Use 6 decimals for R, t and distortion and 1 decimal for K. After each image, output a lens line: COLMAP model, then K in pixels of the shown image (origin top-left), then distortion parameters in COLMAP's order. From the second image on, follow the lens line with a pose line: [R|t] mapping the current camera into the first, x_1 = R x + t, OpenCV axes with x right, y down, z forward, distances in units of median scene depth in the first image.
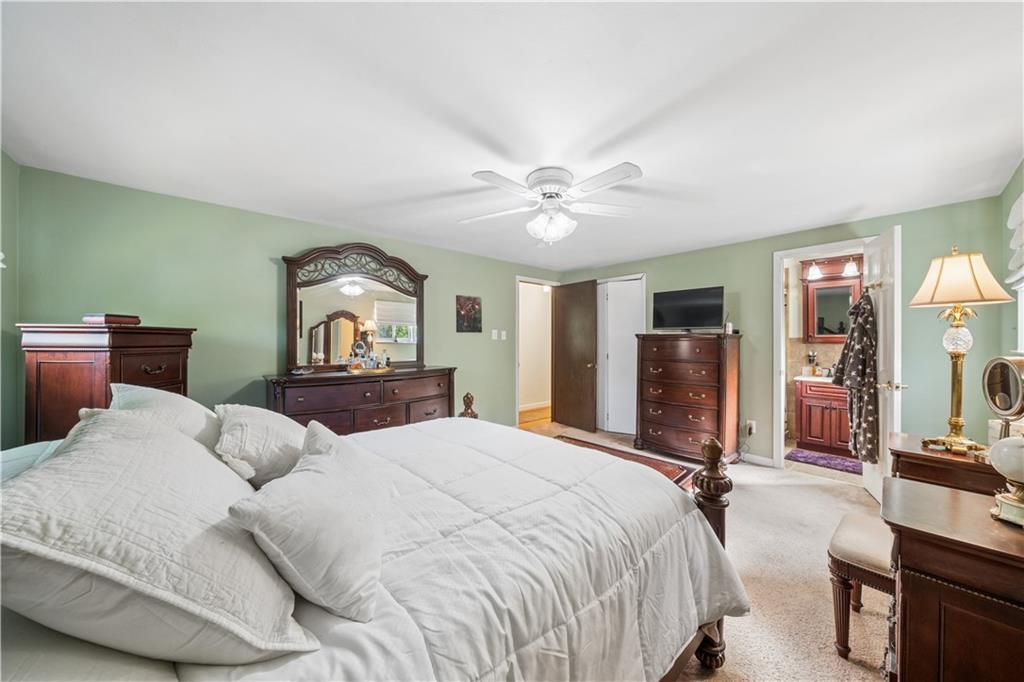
lens RADIAL K [[346.2, 0, 521.0], [0, 346.2, 338.8], [0, 0, 1]] dist [0.001936, -0.000001]
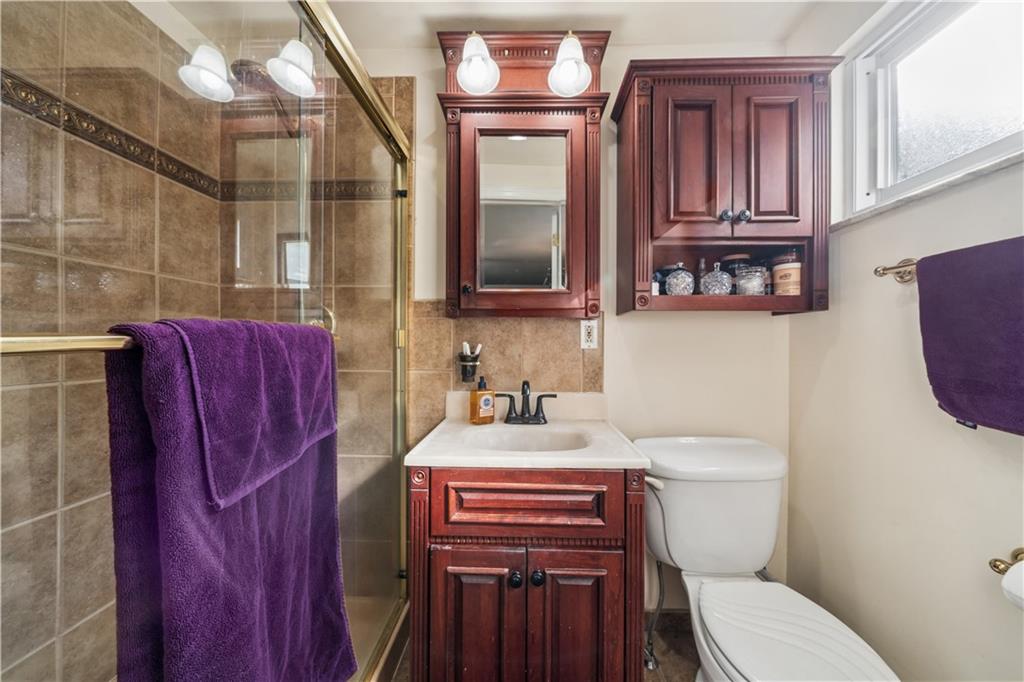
lens RADIAL K [[346.2, 0, 509.9], [0, 346.2, 341.6], [0, 0, 1]] dist [0.001936, -0.000001]
pose [[0.699704, 0.003894, 0.714422, 0.604954], [-0.004839, 0.999988, -0.000711, 0.033582], [-0.714416, -0.002960, 0.699715, 0.712692]]
